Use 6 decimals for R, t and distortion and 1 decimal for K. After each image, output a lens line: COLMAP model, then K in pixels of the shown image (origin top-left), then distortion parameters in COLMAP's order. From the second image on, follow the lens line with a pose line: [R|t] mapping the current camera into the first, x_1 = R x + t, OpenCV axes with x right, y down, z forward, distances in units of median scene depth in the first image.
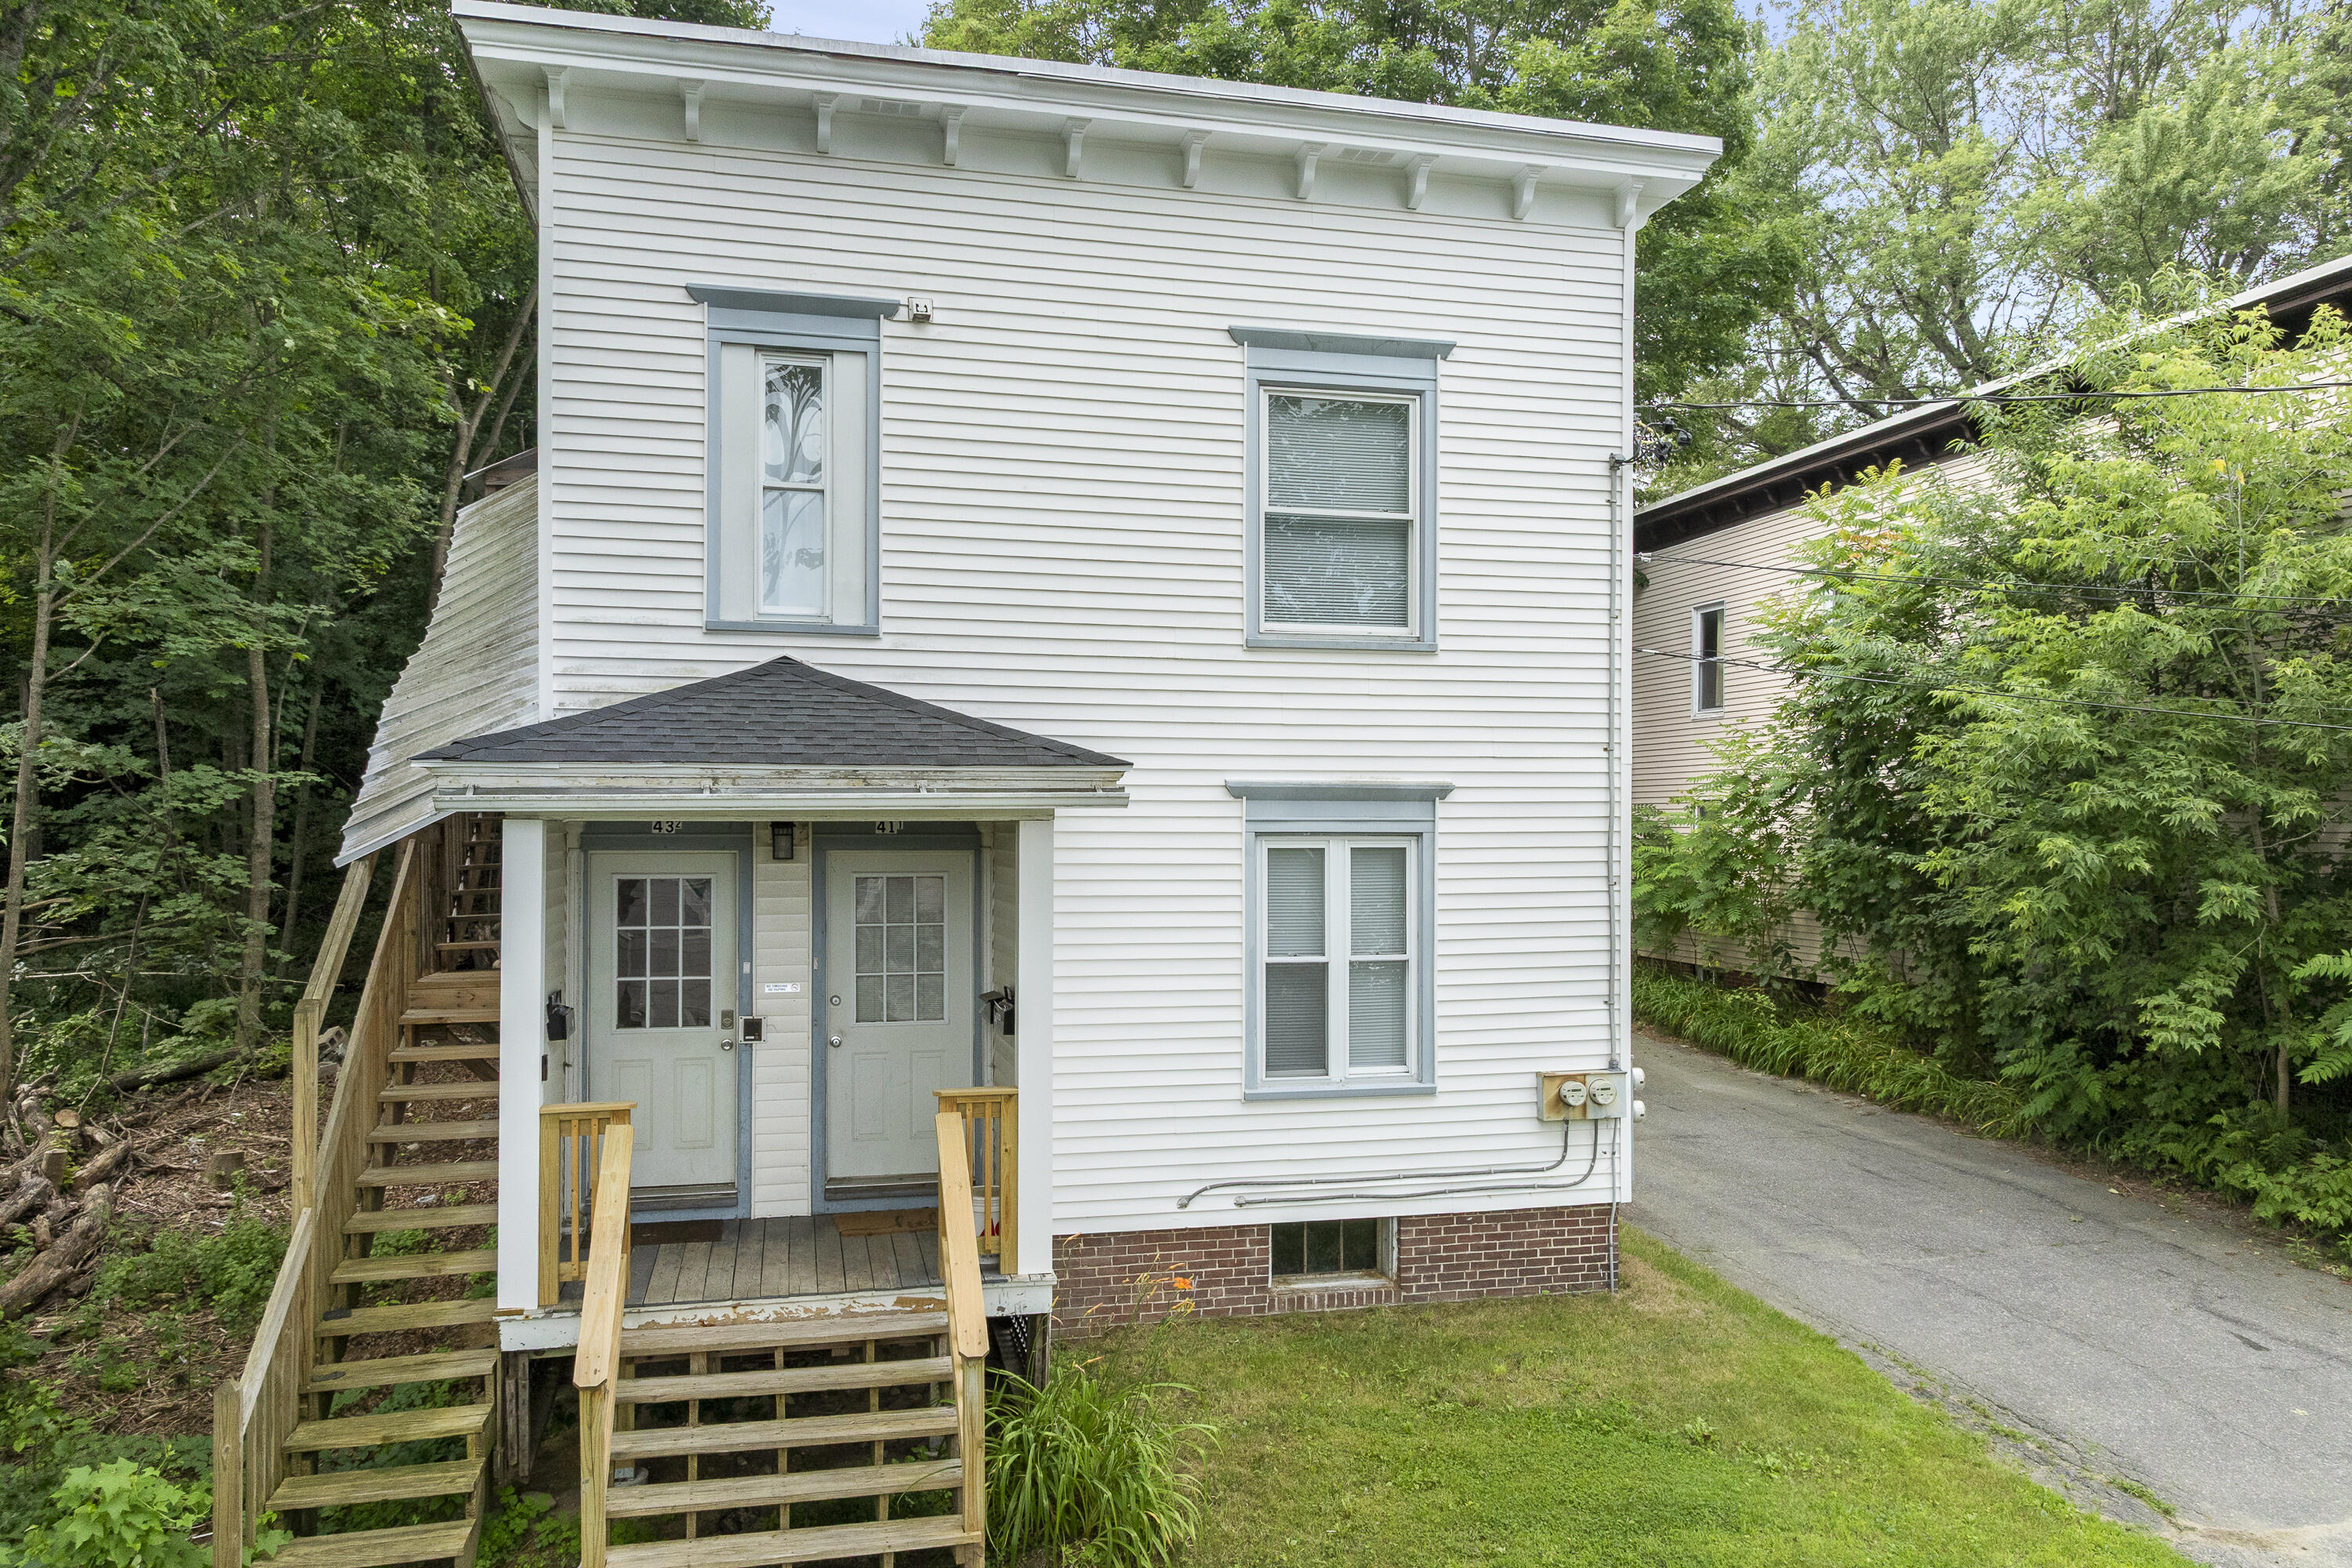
lens RADIAL K [[1655.4, 0, 1176.0], [0, 1655.4, 784.0], [0, 0, 1]] dist [0.006343, 0.000545]
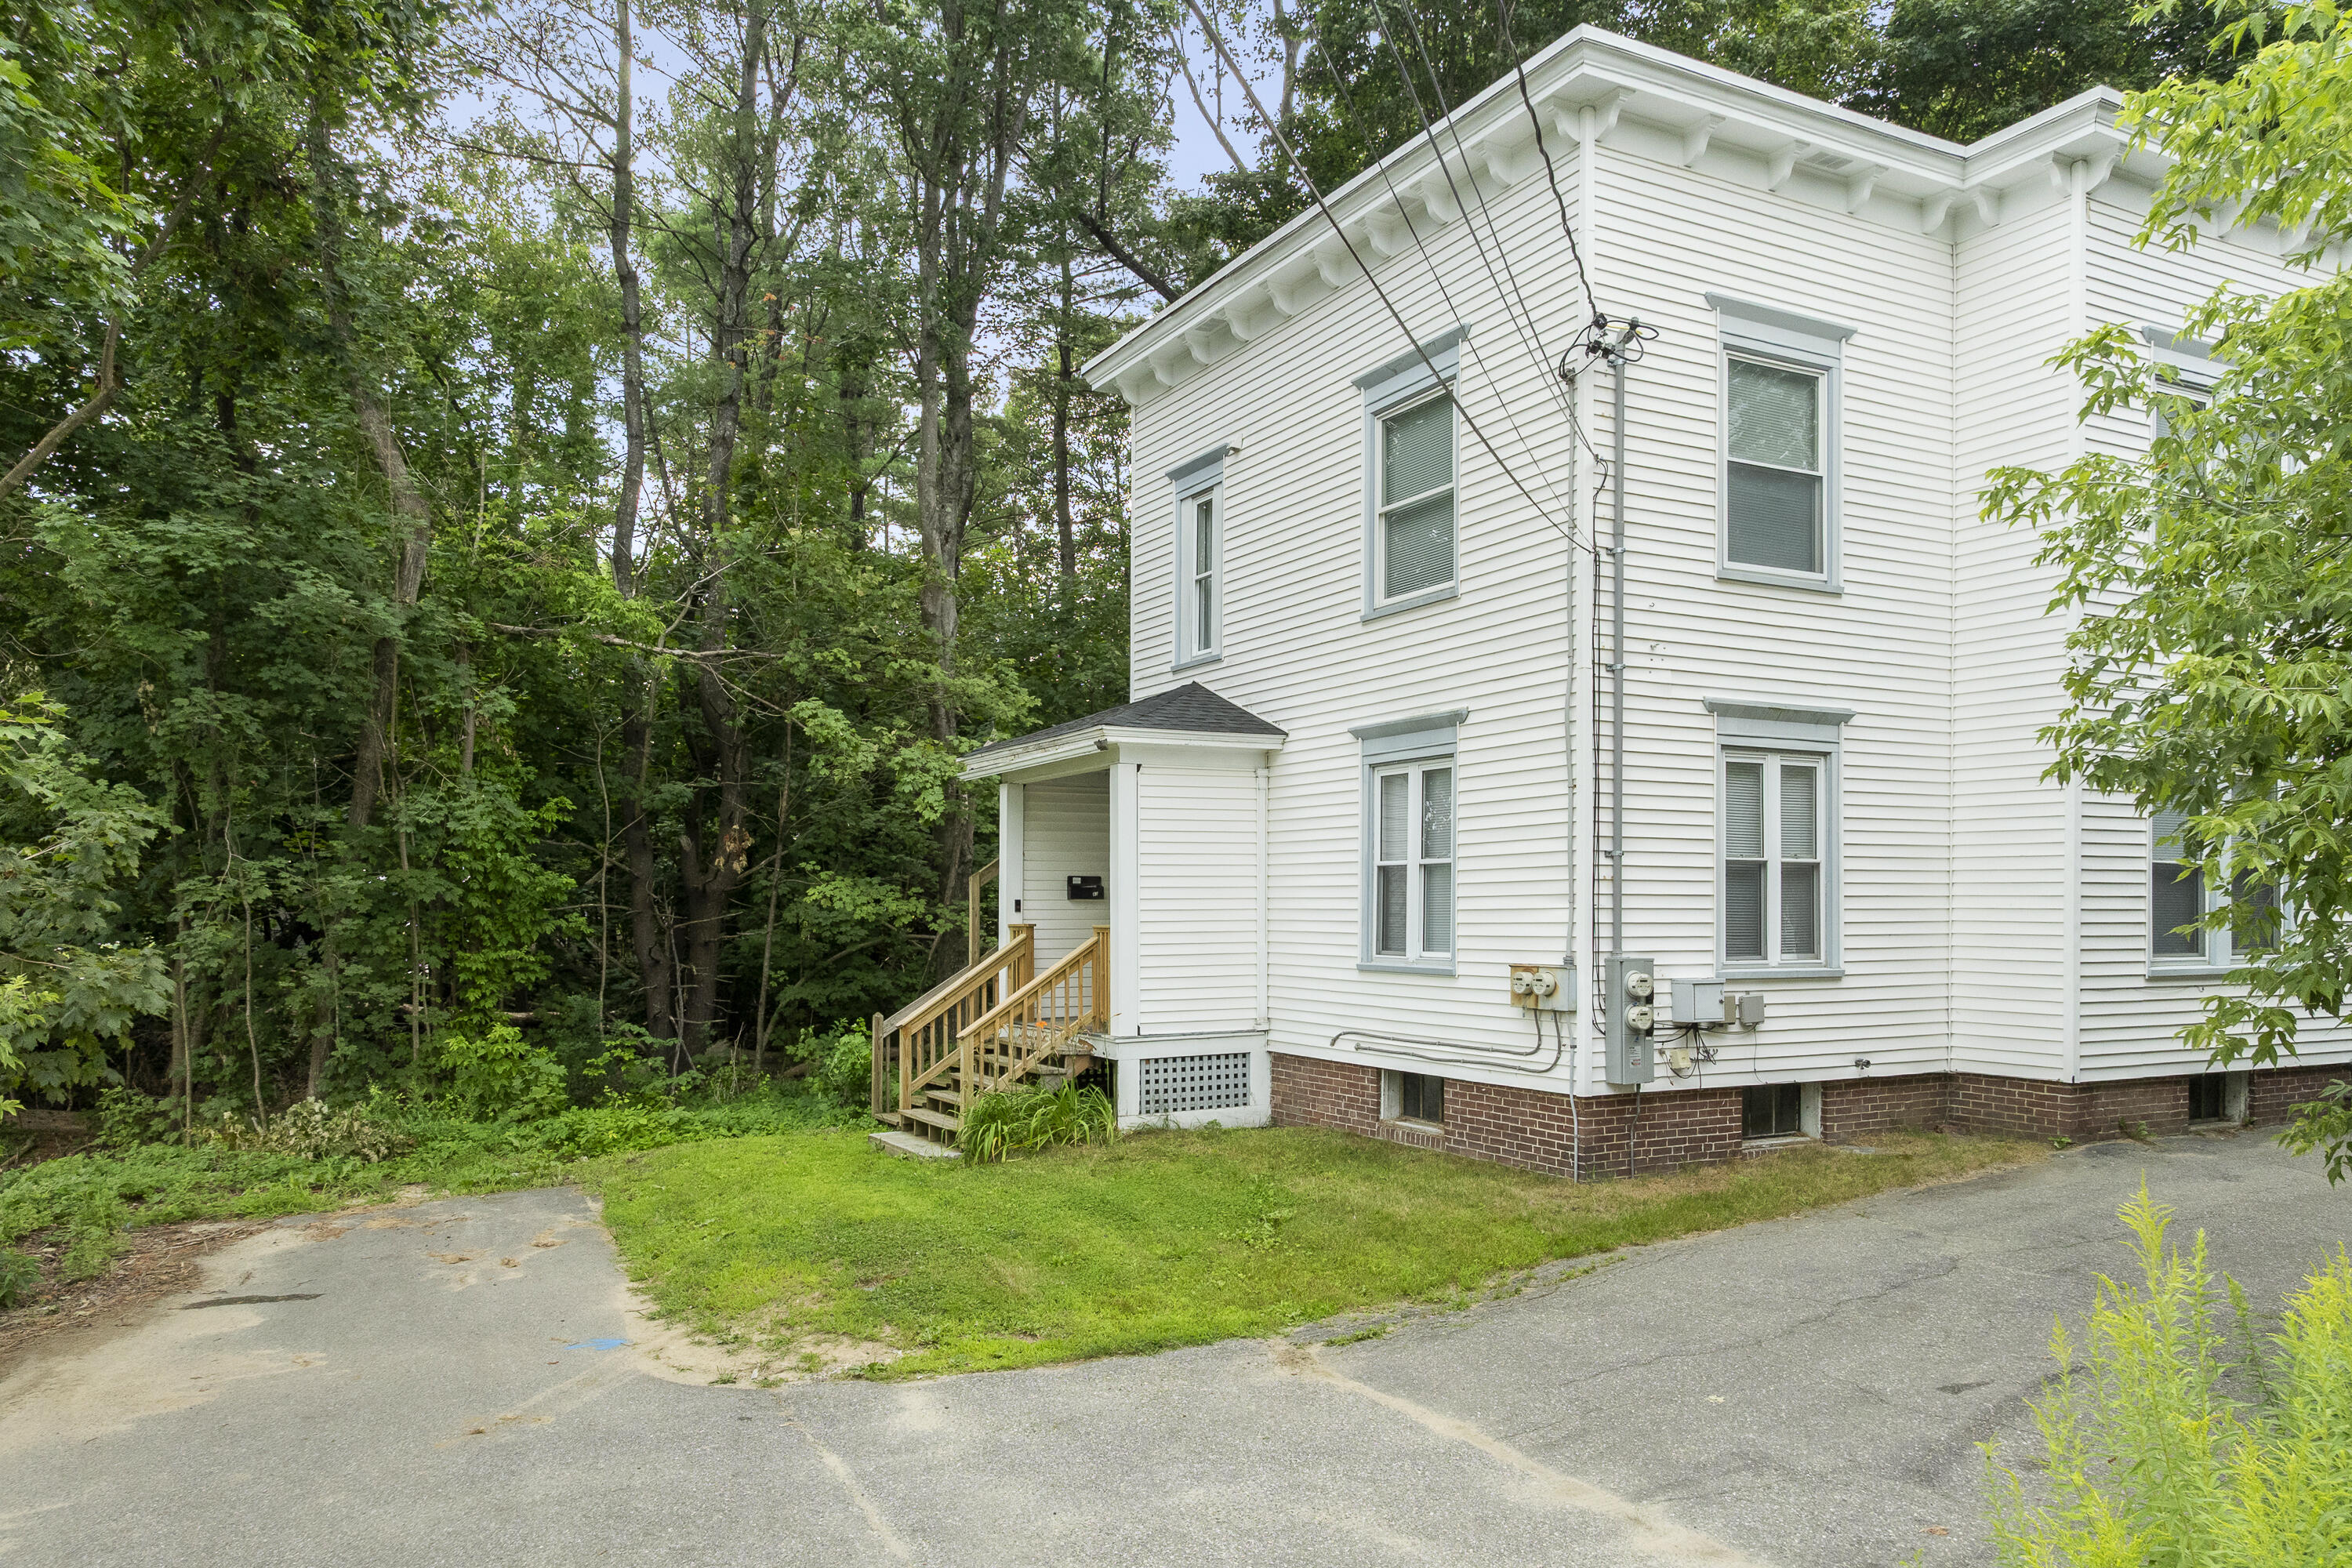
lens RADIAL K [[1674.6, 0, 1174.9], [0, 1674.6, 862.6], [0, 0, 1]] dist [0.000445, 0.000130]
pose [[0.240128, -0.027887, -0.970341, 1.258458], [0.026170, 0.999410, -0.022247, 0.128774], [0.970389, -0.020052, 0.240716, 0.528162]]
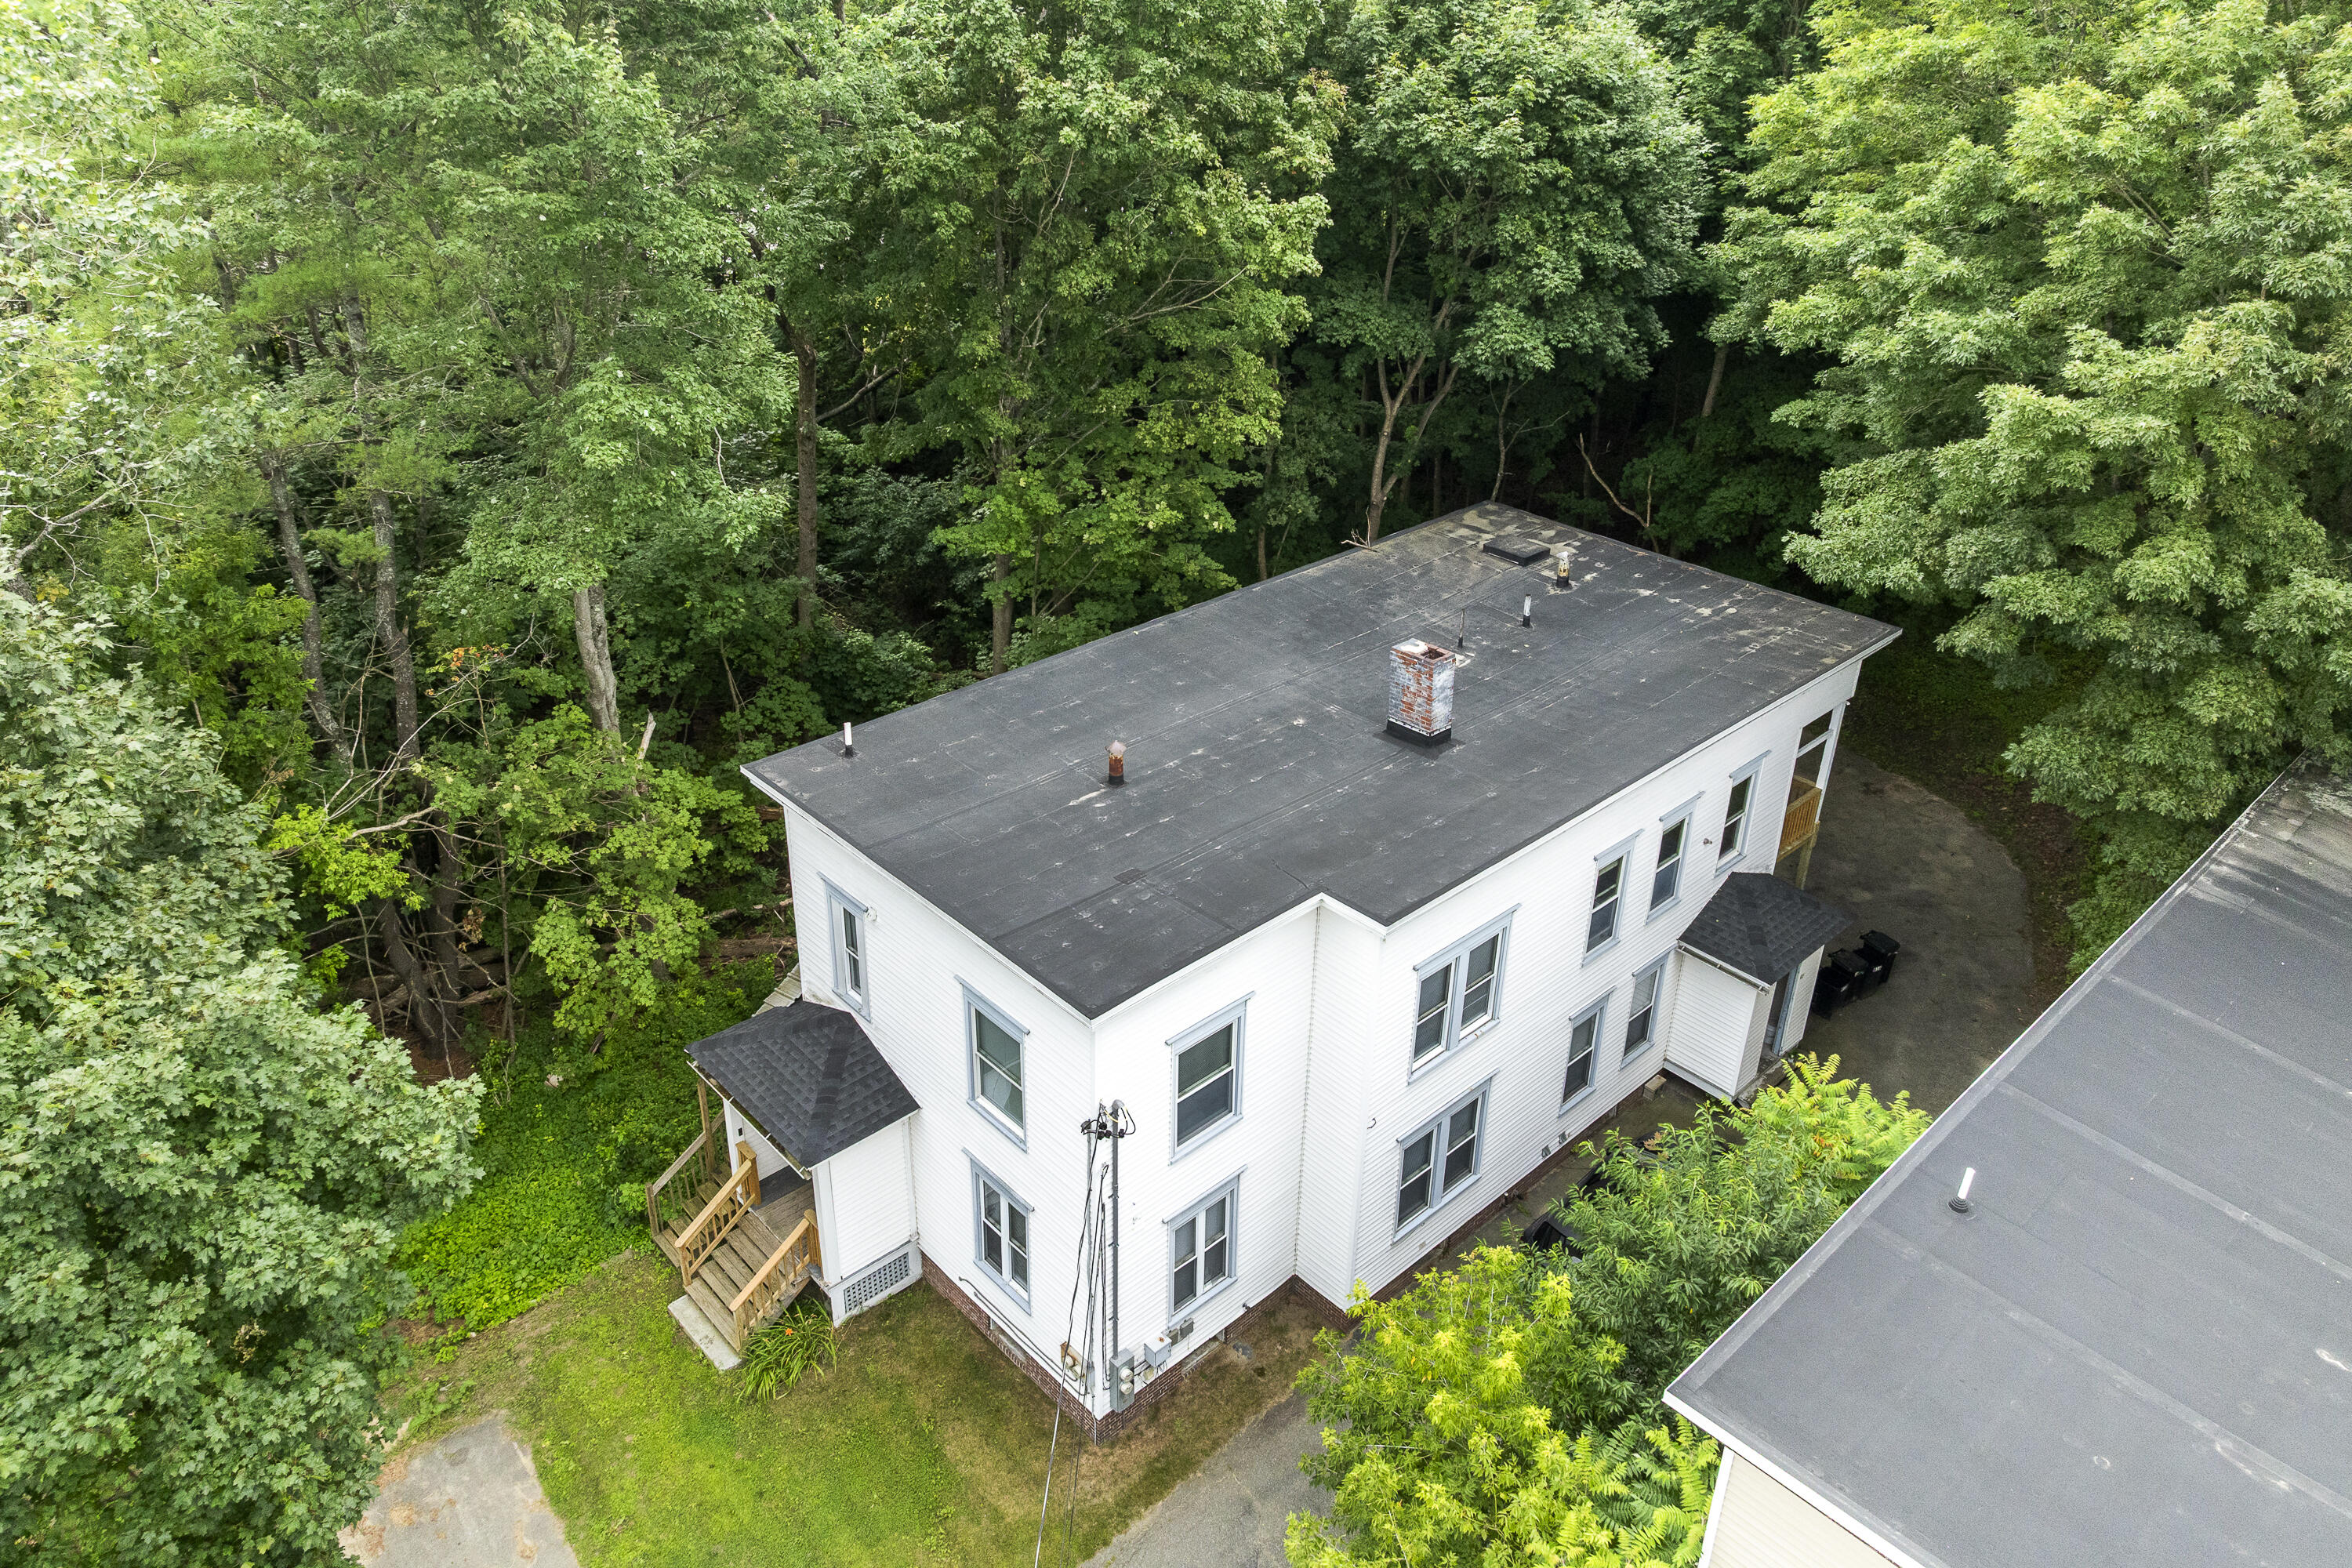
lens RADIAL K [[1655.4, 0, 1176.0], [0, 1655.4, 784.0], [0, 0, 1]] dist [0.006343, 0.000545]
pose [[0.481873, 0.421400, -0.768258, 1.591699], [-0.000820, 0.876983, 0.480522, -1.408423], [0.876241, -0.230920, 0.422940, 0.425052]]
